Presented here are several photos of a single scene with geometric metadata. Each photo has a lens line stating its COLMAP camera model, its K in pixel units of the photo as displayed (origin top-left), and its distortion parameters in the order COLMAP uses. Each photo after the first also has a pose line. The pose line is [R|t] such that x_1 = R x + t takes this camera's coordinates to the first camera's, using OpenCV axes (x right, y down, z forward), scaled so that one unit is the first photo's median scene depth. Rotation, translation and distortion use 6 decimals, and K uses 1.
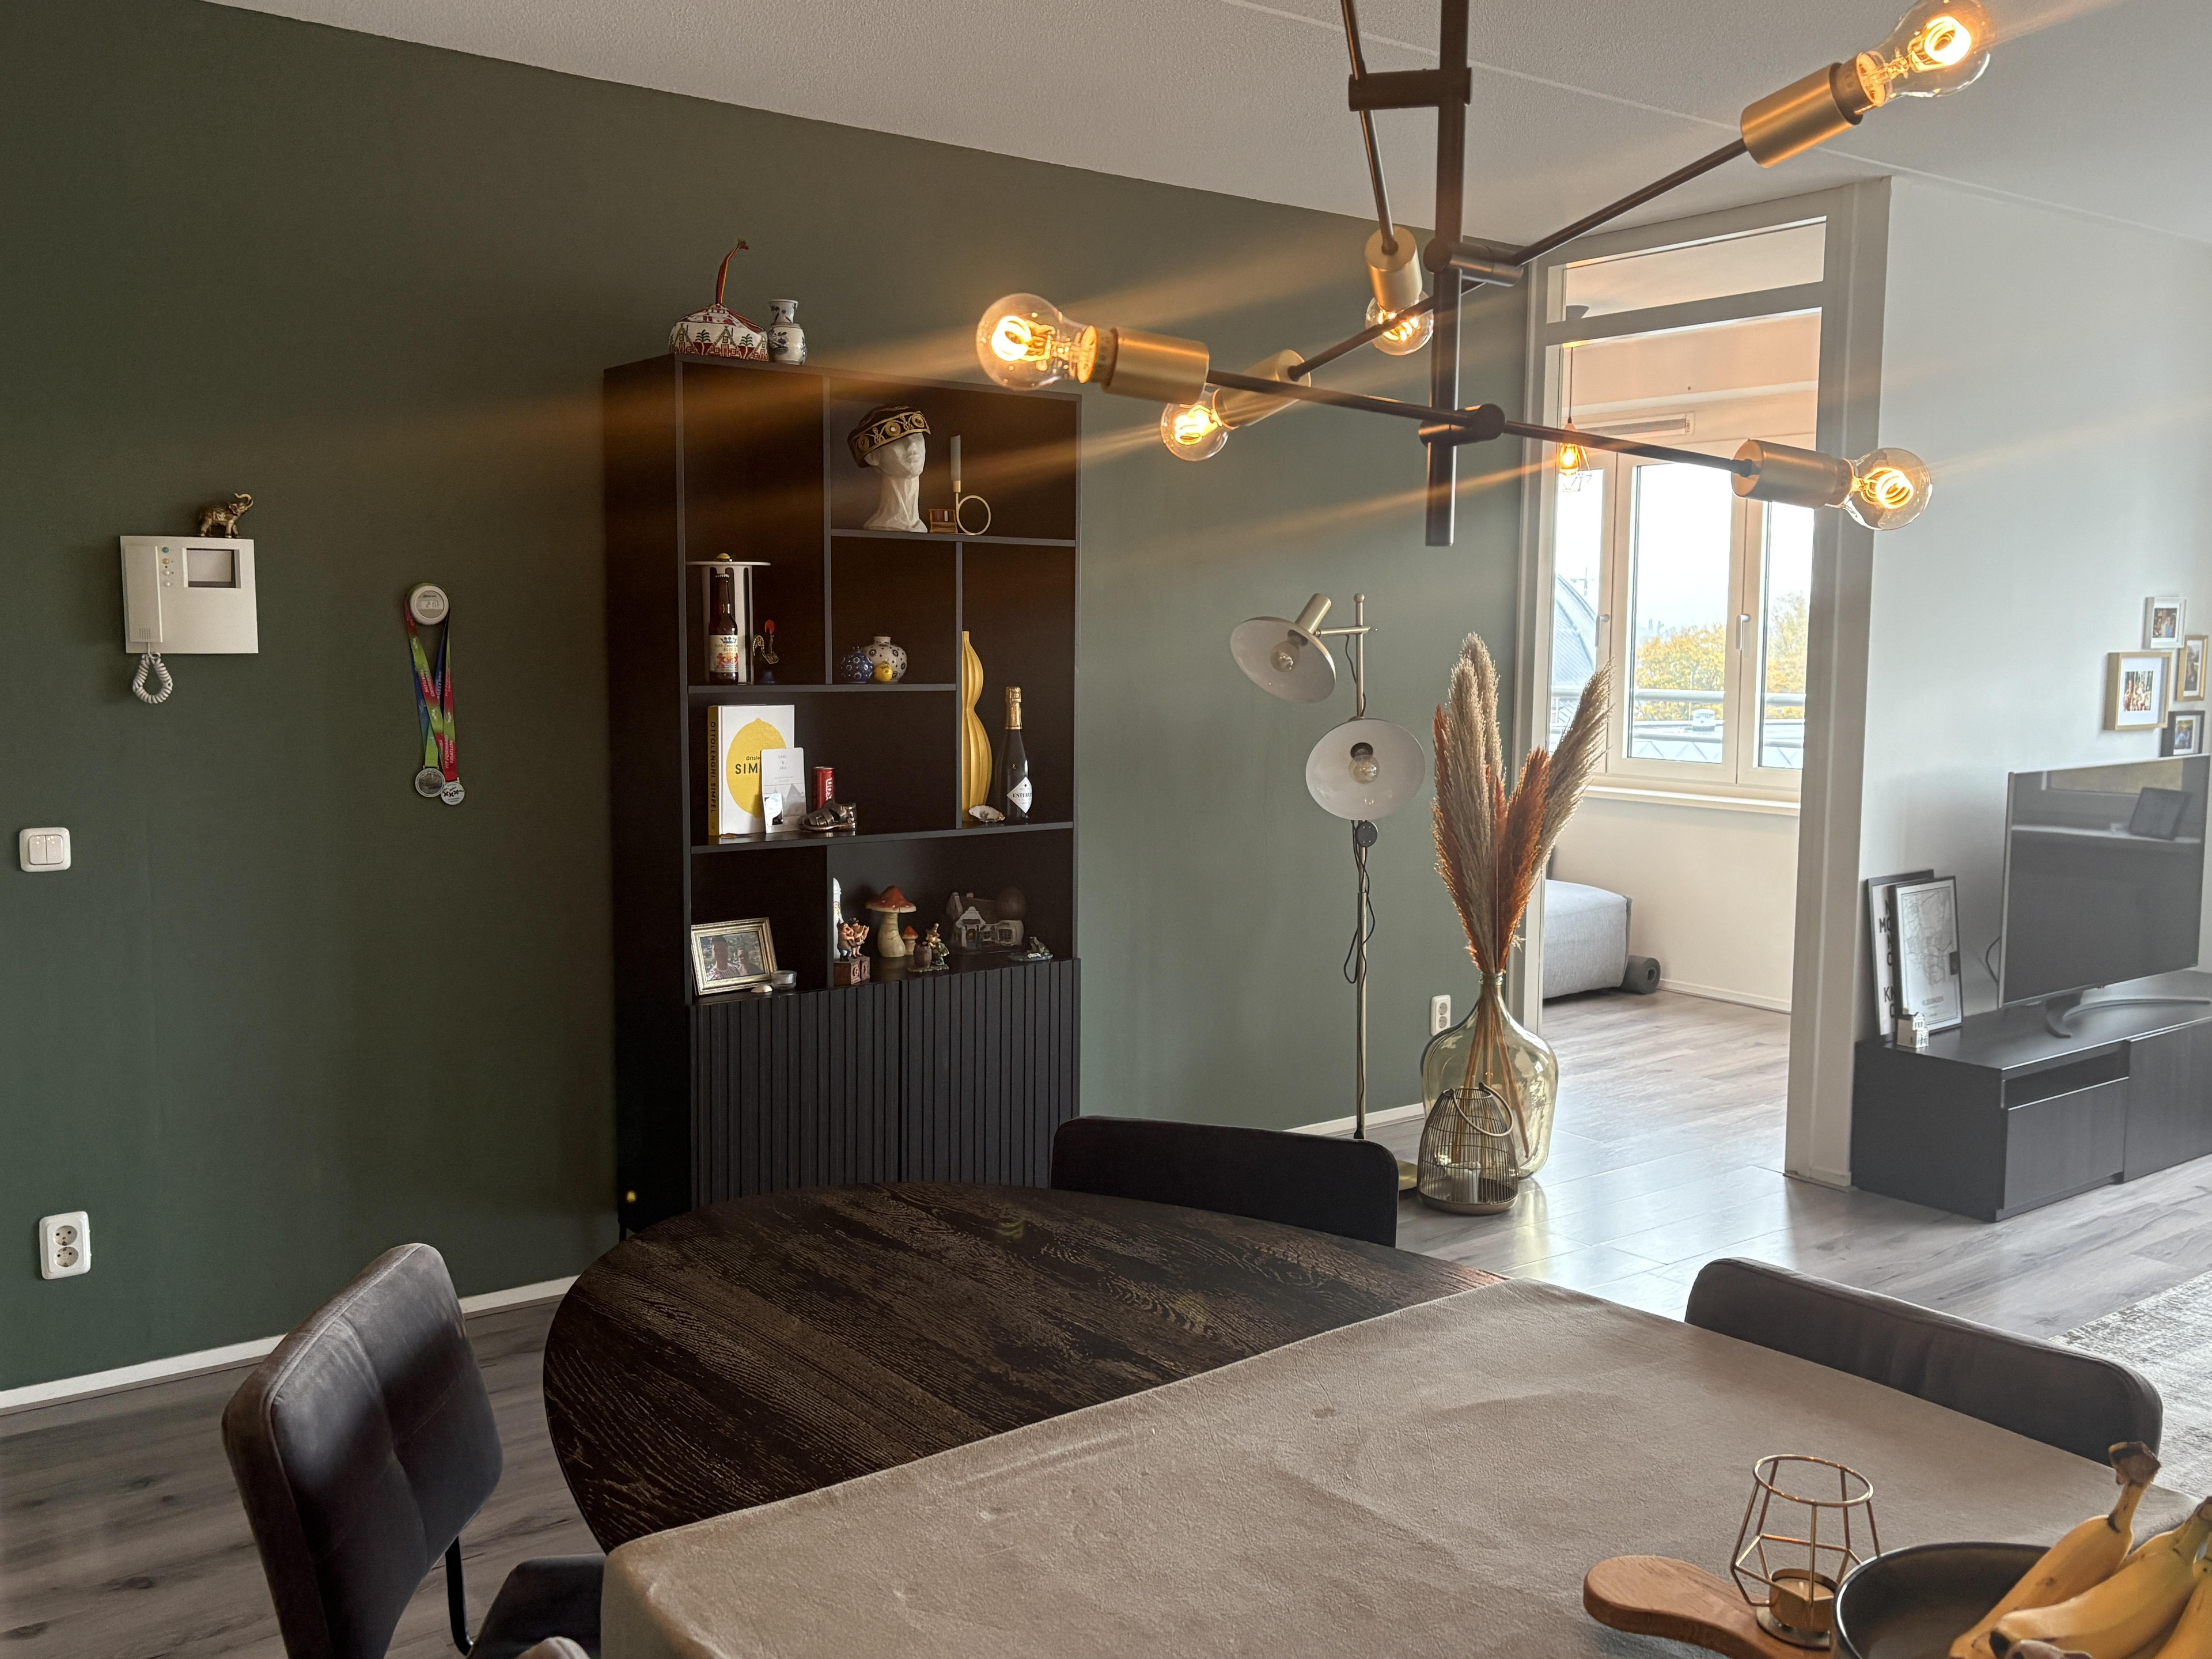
lens RADIAL K [[1946.8, 0, 1121.1], [0, 1946.8, 830.5], [0, 0, 1]] dist [0.079616, -0.096680]
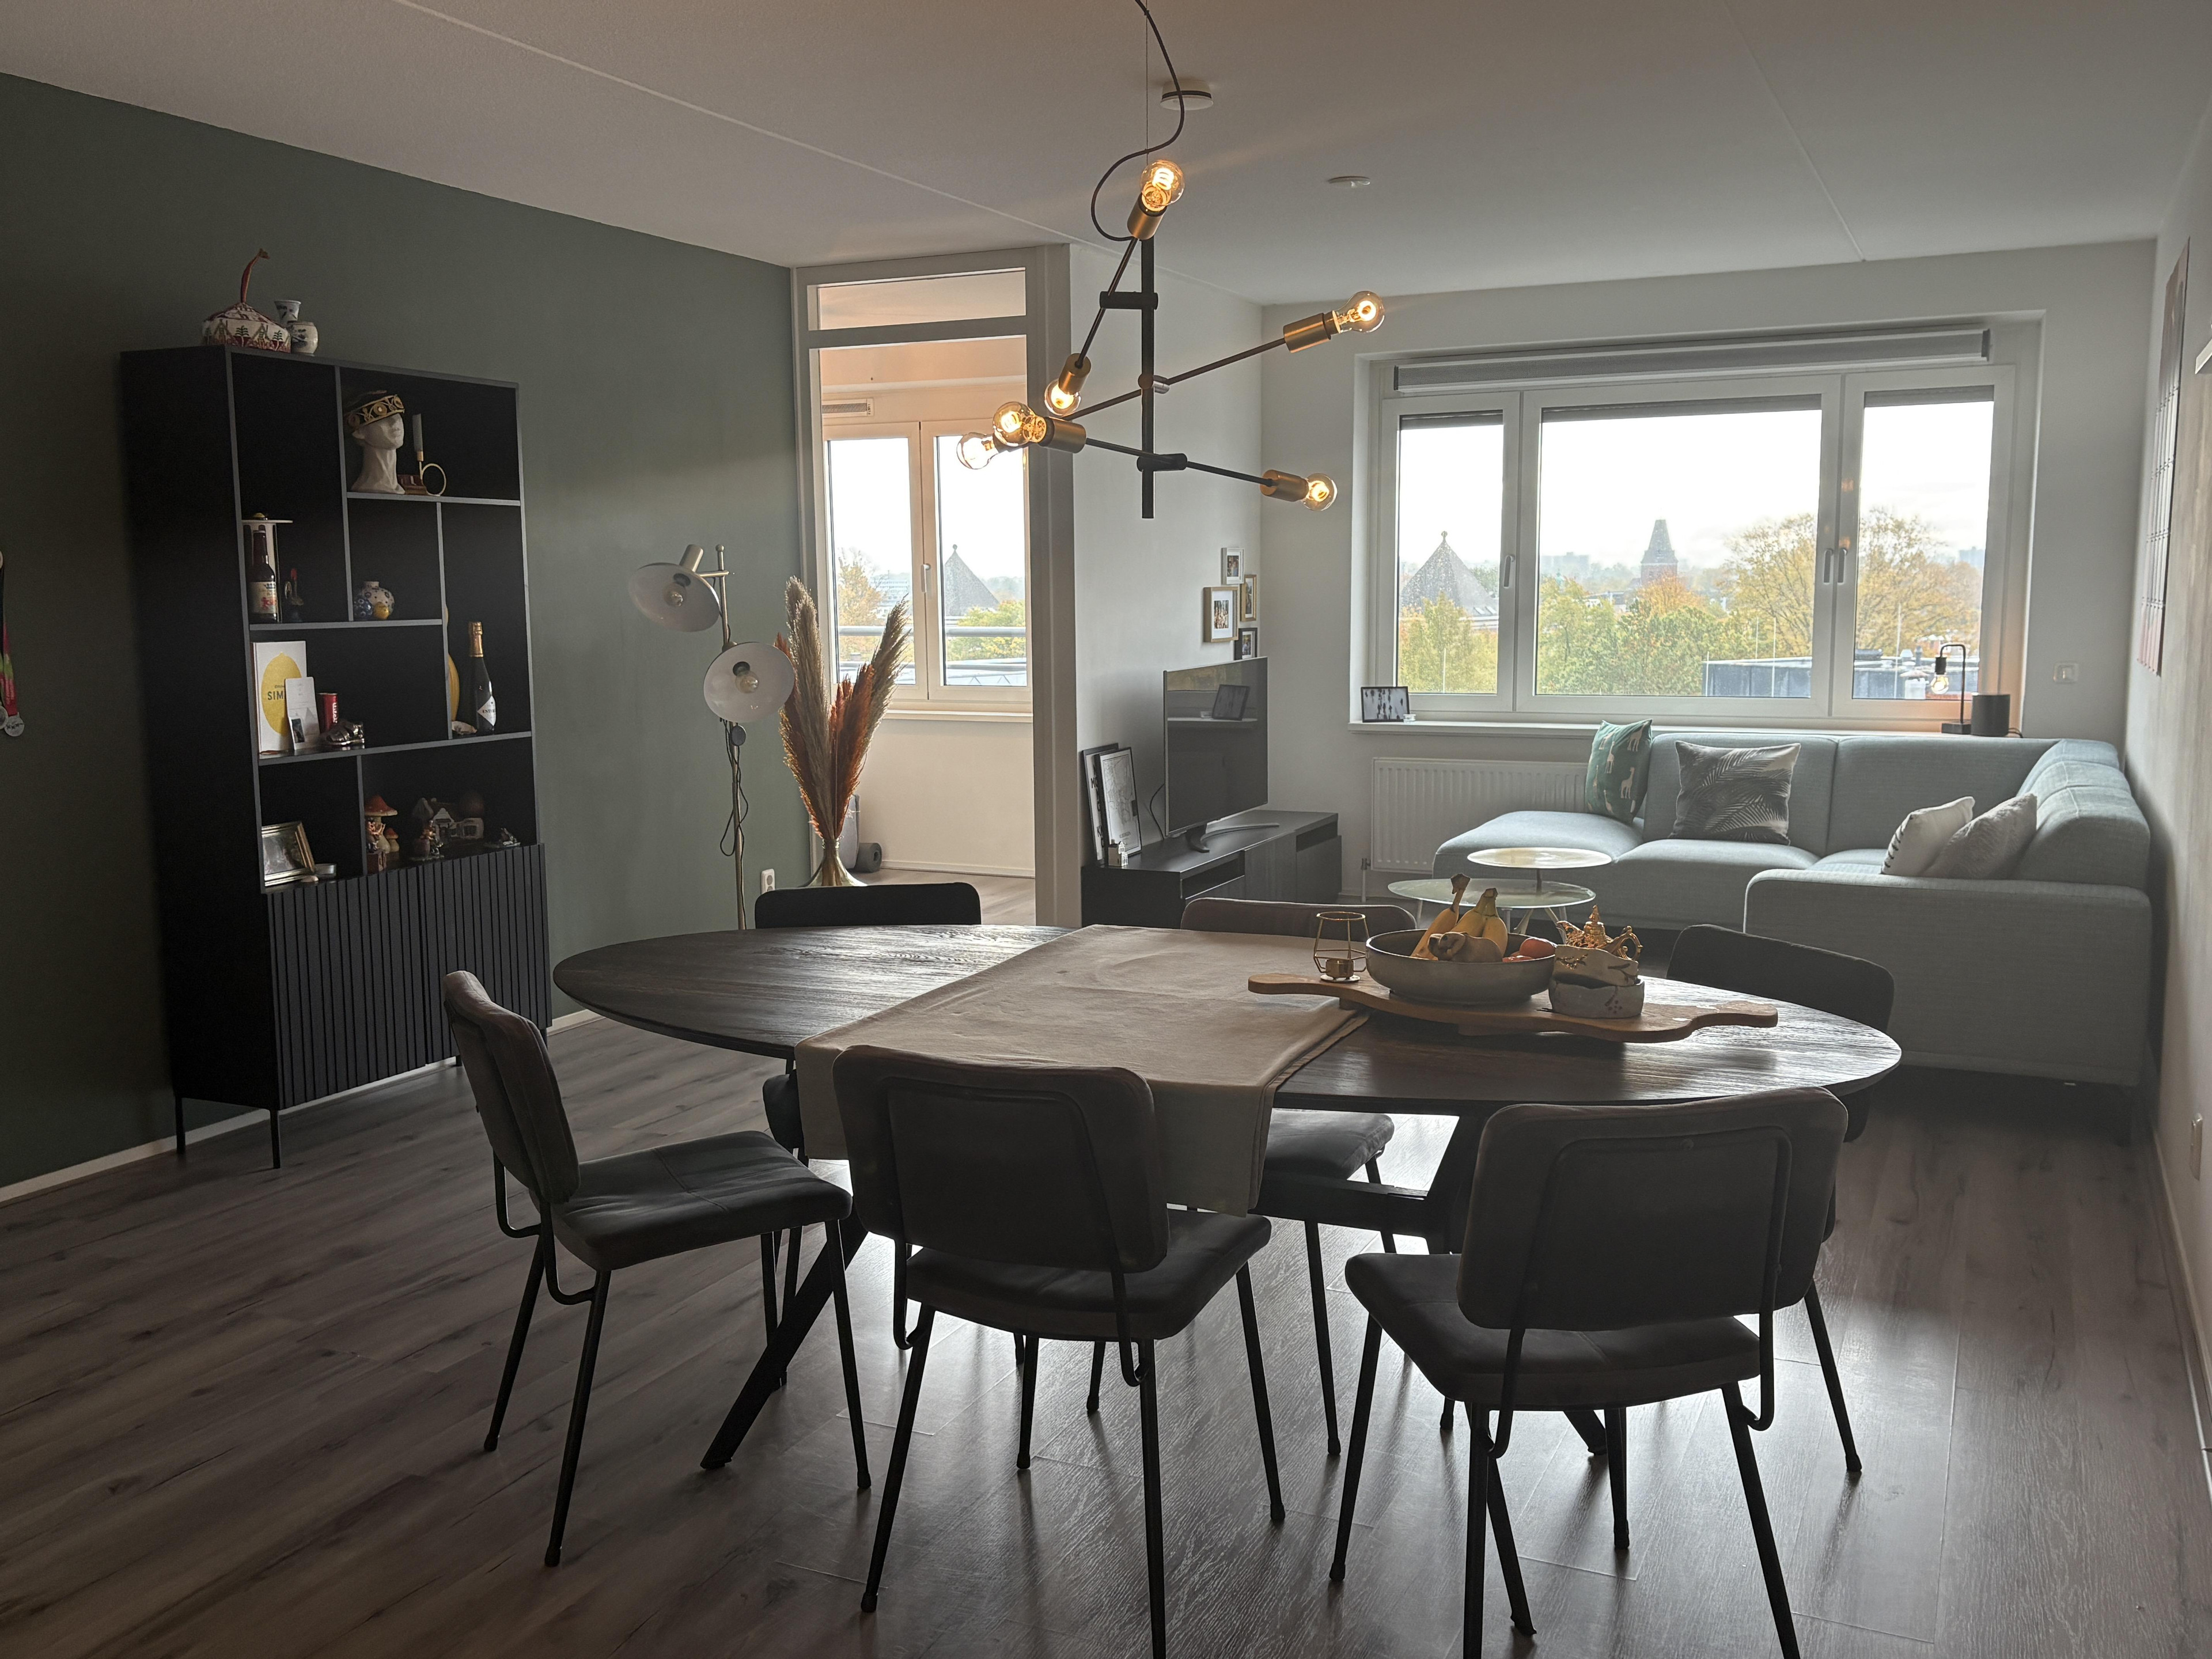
lens RADIAL K [[1946.8, 0, 1122.4], [0, 1946.8, 838.5], [0, 0, 1]] dist [0.079616, -0.096680]
pose [[0.881645, -0.077281, 0.465543, -0.277632], [0.065326, 0.996989, 0.041787, 0.035399], [-0.467370, -0.006429, 0.884038, -0.271399]]
